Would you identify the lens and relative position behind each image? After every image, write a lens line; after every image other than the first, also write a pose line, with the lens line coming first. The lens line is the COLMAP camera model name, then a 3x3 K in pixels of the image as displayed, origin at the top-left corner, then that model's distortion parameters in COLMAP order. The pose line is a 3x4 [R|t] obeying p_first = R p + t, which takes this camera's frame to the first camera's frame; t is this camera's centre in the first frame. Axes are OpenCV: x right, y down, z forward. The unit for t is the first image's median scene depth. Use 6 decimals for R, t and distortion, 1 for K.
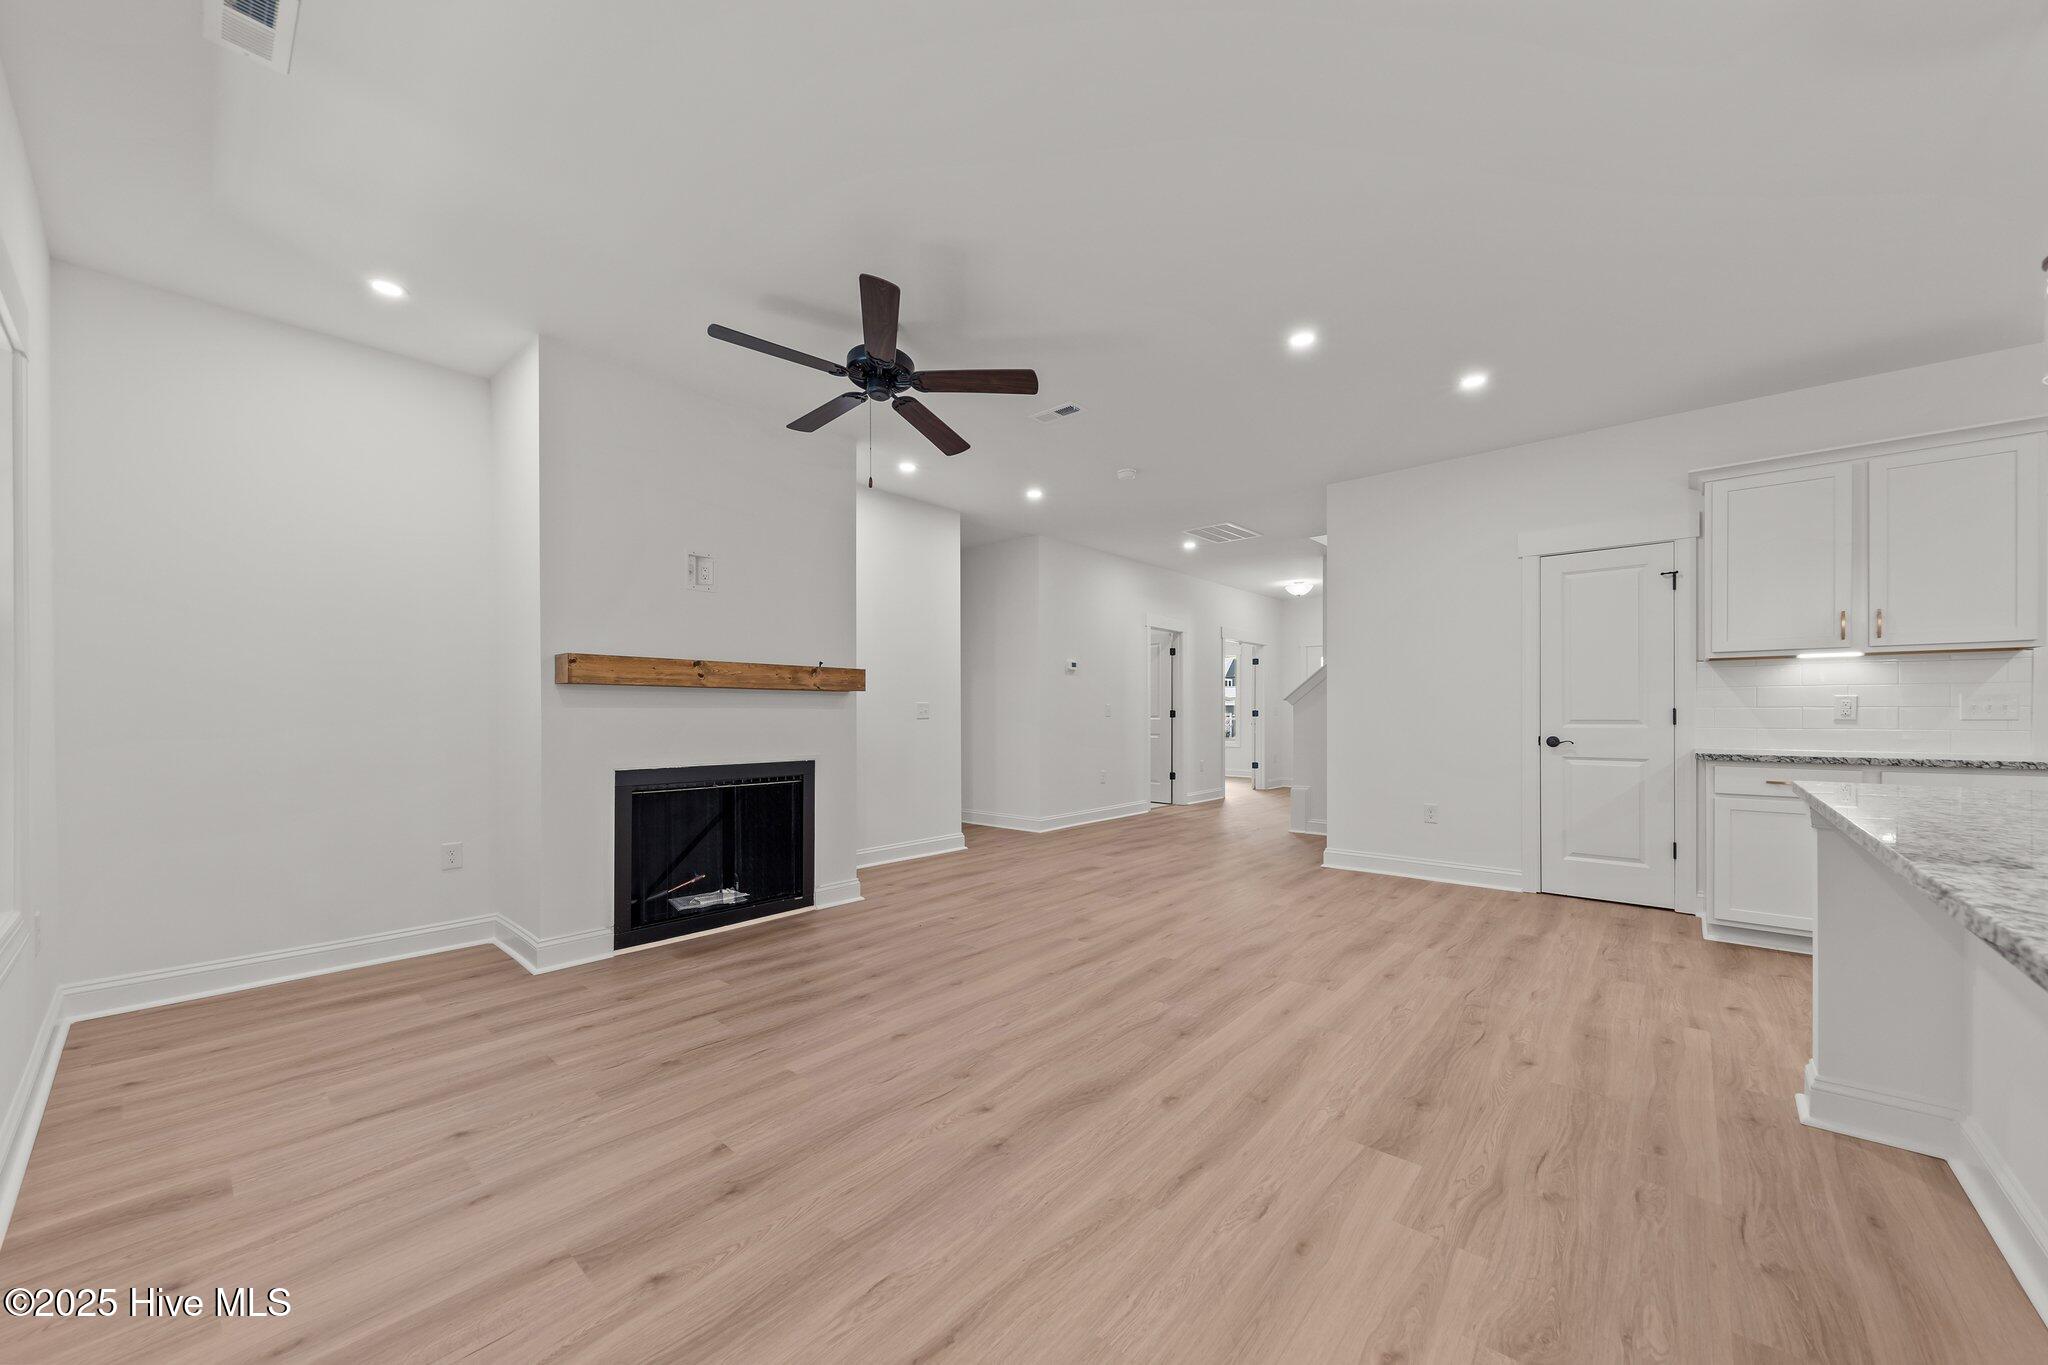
lens RADIAL K [[753.6, 0, 1011.0], [0, 753.6, 715.7], [0, 0, 1]] dist [-0.002294, -0.000220]
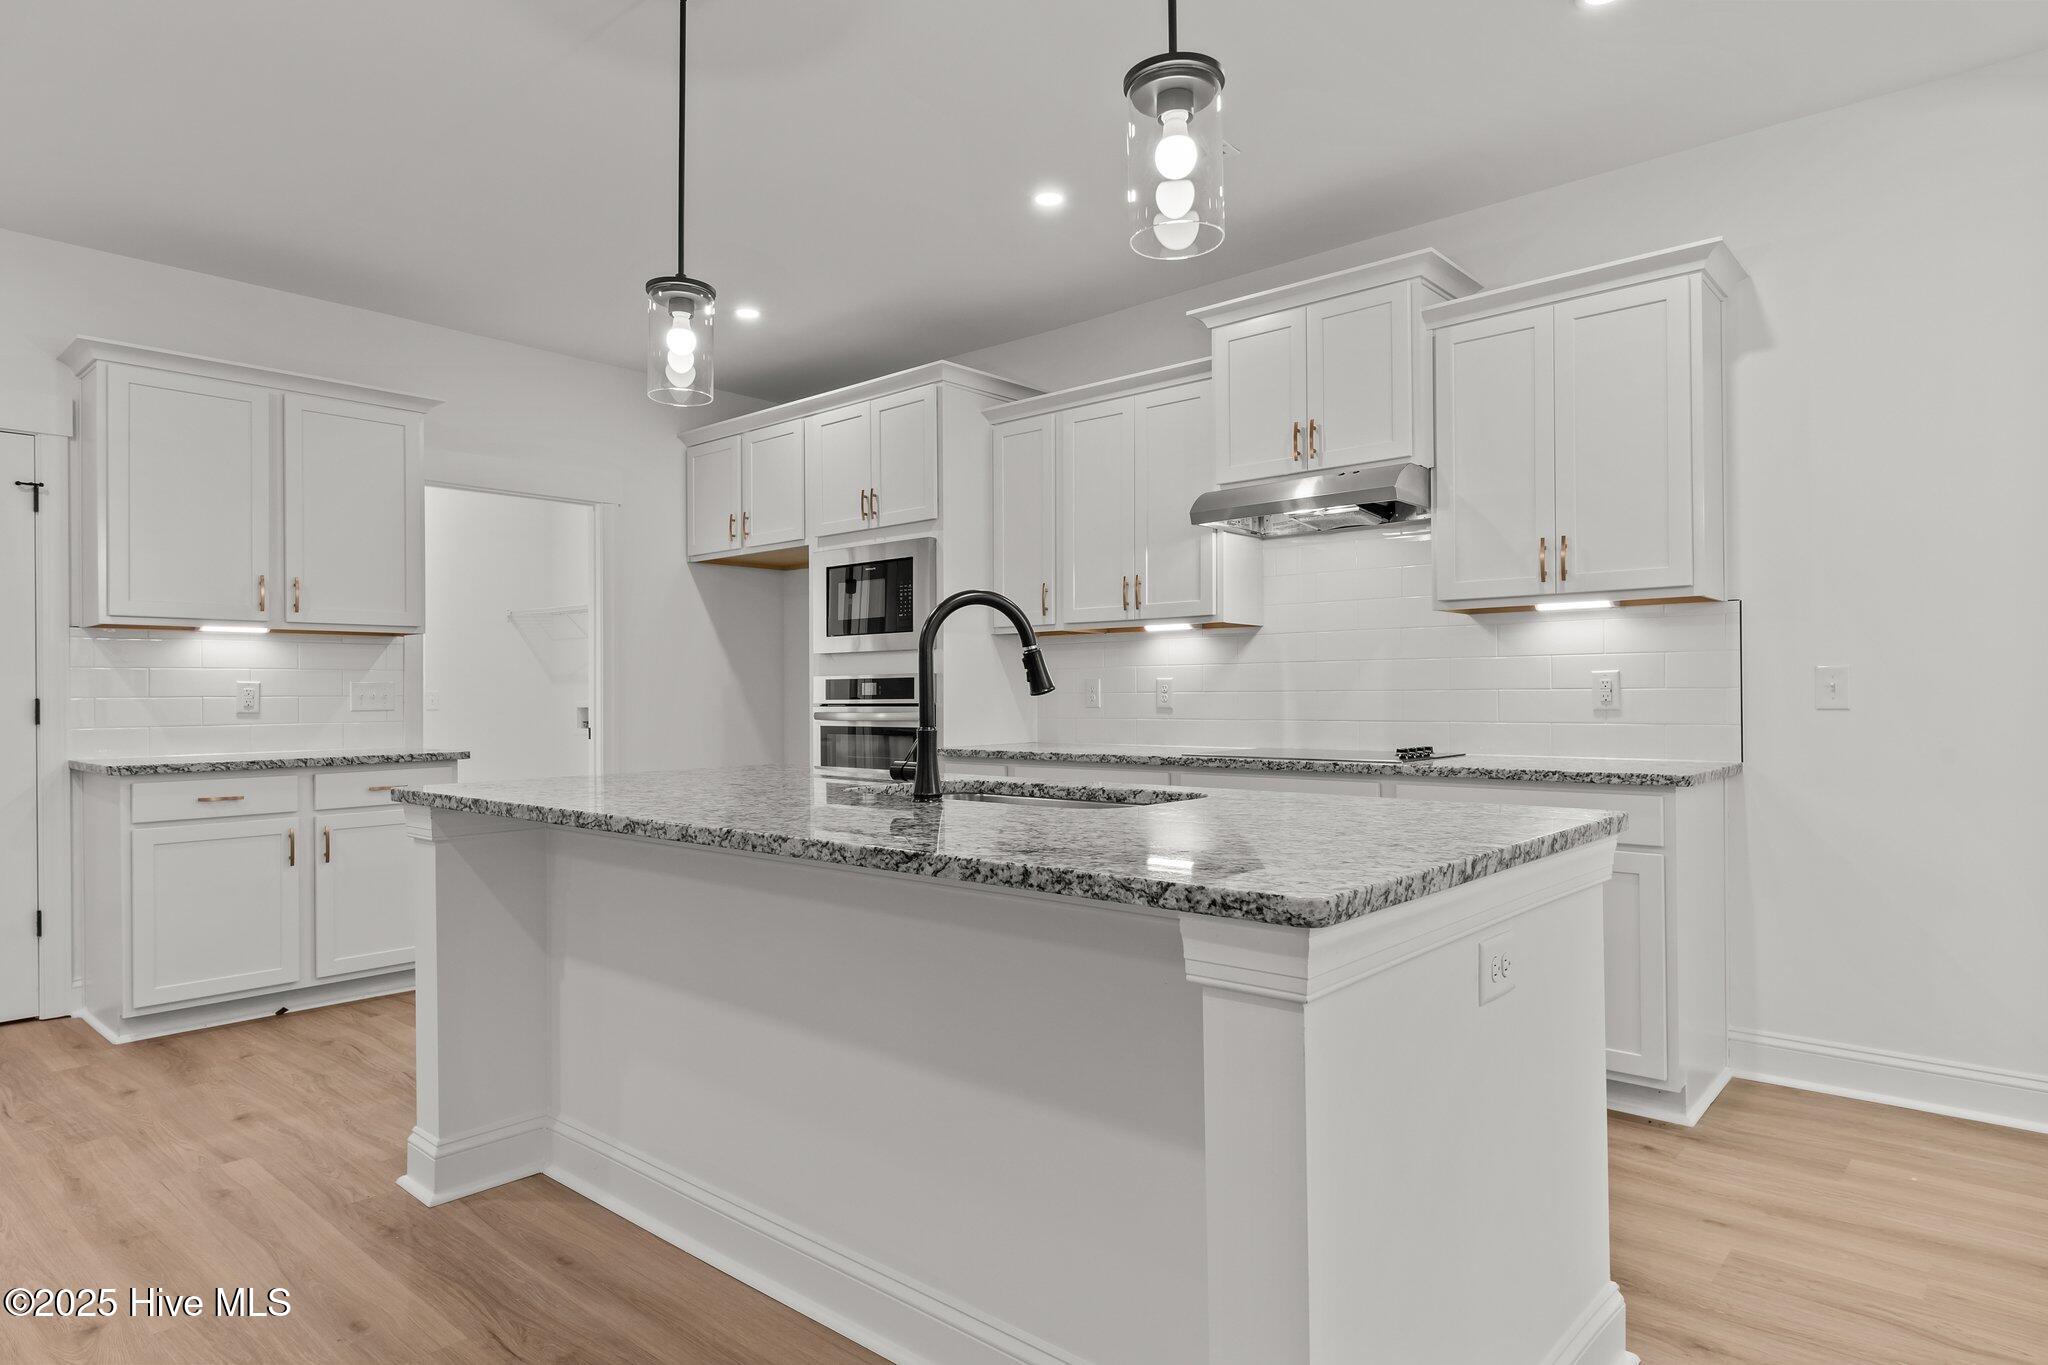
lens RADIAL K [[1173.6, 0, 1022.5], [0, 1173.6, 685.8], [0, 0, 1]] dist [0.000537, -0.000391]
pose [[0.000058, 0.009815, 0.999952, -0.135093], [0.013892, 0.999855, -0.009815, 0.000501], [-0.999904, 0.013892, -0.000078, 0.213281]]
